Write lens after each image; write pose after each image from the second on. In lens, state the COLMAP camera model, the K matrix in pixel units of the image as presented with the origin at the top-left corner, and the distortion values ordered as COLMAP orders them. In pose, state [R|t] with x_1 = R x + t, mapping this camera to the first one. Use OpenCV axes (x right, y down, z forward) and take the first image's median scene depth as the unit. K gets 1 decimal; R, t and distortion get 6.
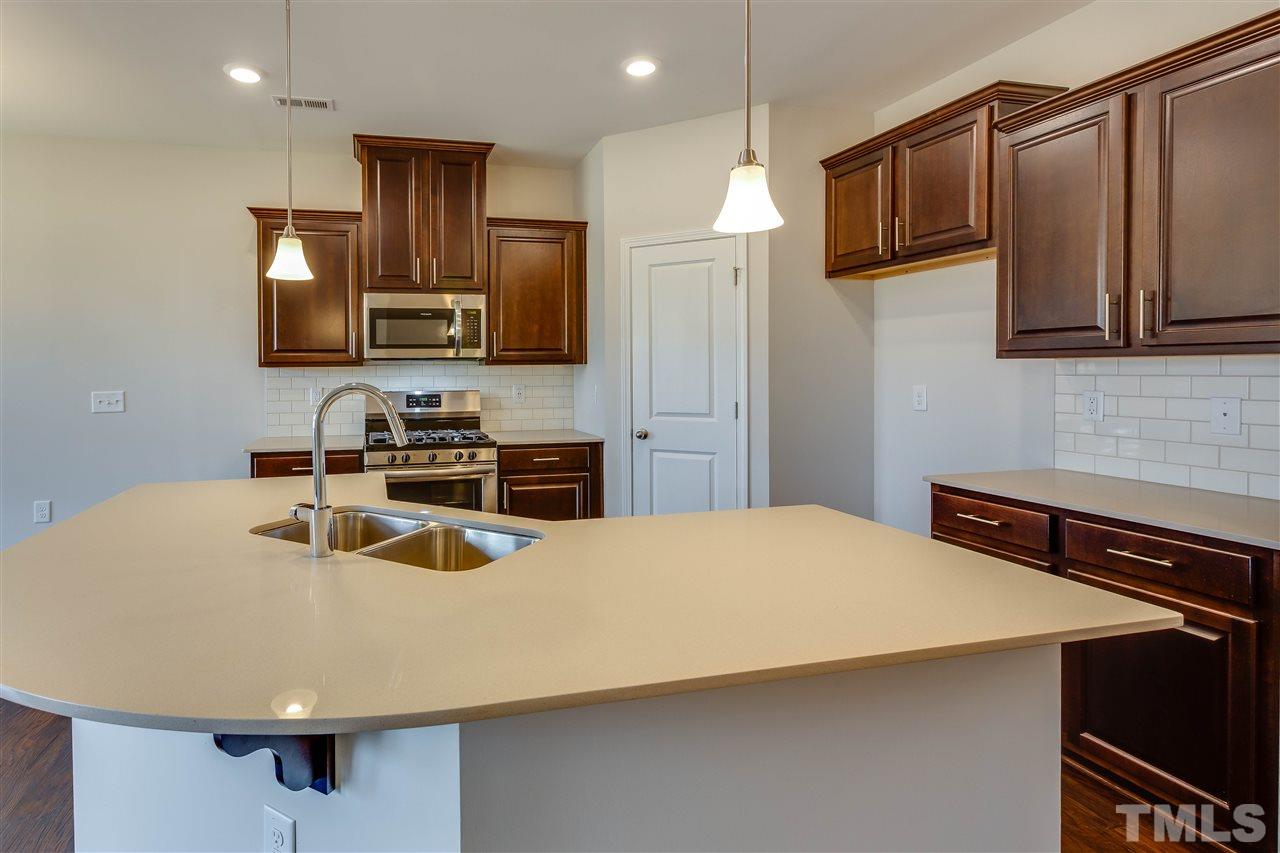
lens RADIAL K [[650.1, 0, 503.0], [0, 650.1, 378.2], [0, 0, 1]] dist [0.000153, -0.000029]
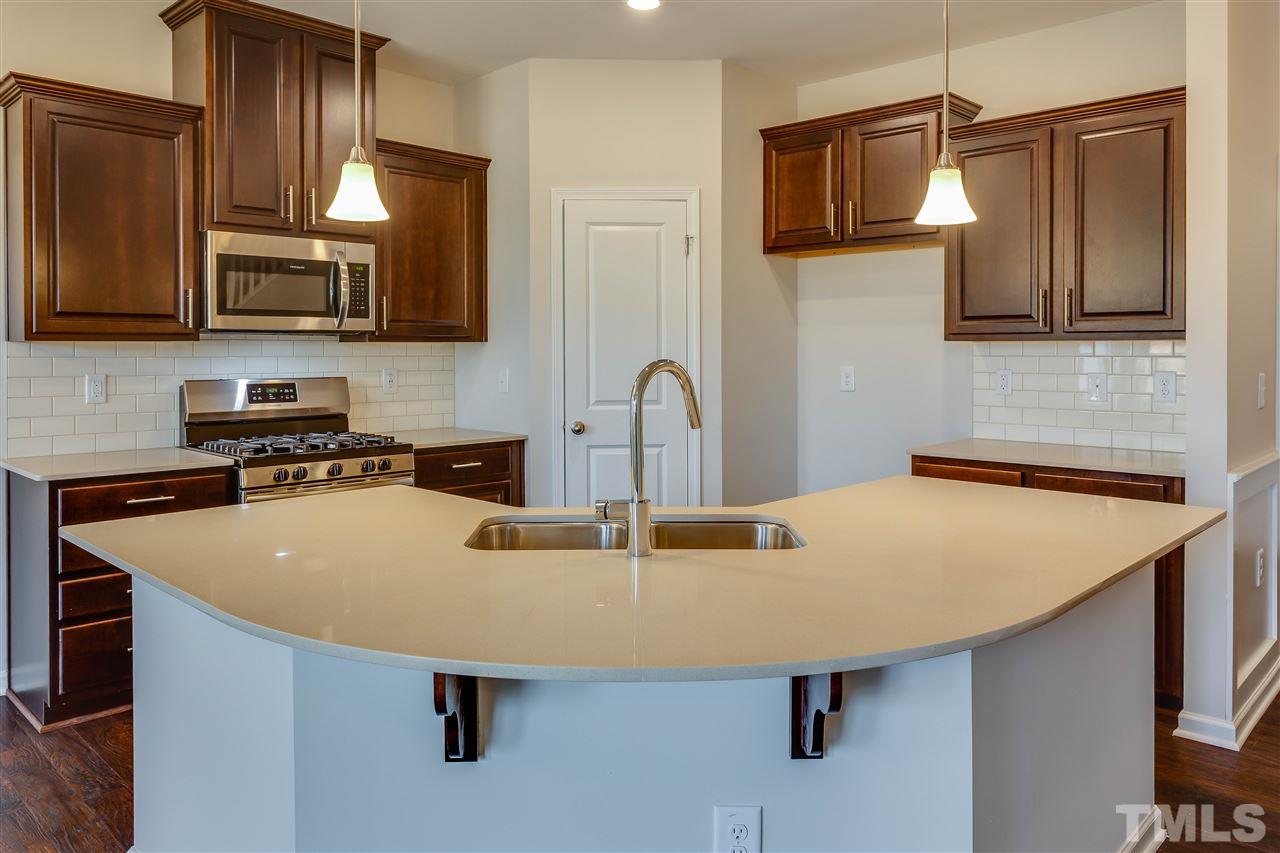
lens RADIAL K [[920.8, 0, 624.2], [0, 920.8, 359.6], [0, 0, 1]] dist [0.000437, 0.001409]
pose [[0.839218, 0.000892, 0.543795, -0.368930], [0.001578, 0.999990, -0.004074, 0.004890], [-0.543793, 0.004277, 0.839208, -0.013585]]
